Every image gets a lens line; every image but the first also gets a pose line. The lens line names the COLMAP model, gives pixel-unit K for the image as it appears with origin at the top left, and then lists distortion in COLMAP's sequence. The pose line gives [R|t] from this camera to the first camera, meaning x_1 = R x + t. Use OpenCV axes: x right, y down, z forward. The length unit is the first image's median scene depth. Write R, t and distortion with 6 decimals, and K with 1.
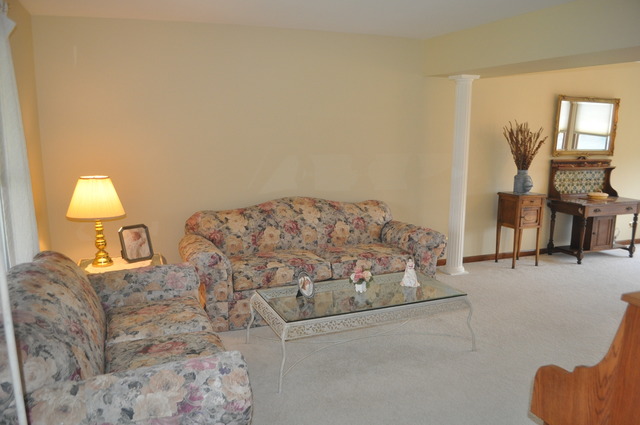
lens RADIAL K [[510.7, 0, 319.7], [0, 510.7, 228.1], [0, 0, 1]] dist [-0.067533, -0.000183]
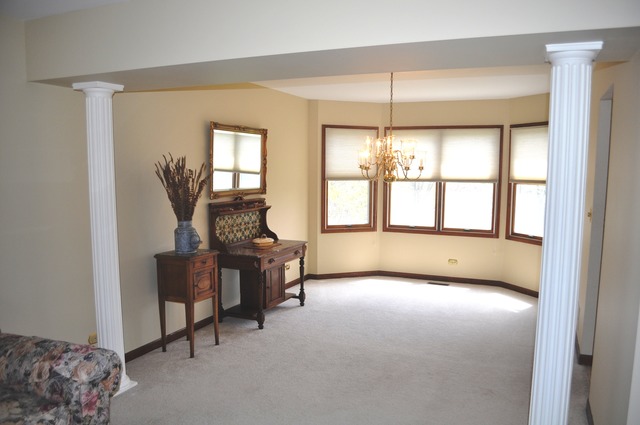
lens RADIAL K [[510.7, 0, 319.7], [0, 510.7, 228.1], [0, 0, 1]] dist [-0.067533, -0.000183]
pose [[0.701218, -0.089544, 0.707301, 0.014989], [0.139512, 0.990136, -0.012961, -0.065263], [-0.699163, 0.107765, 0.706794, 0.329264]]
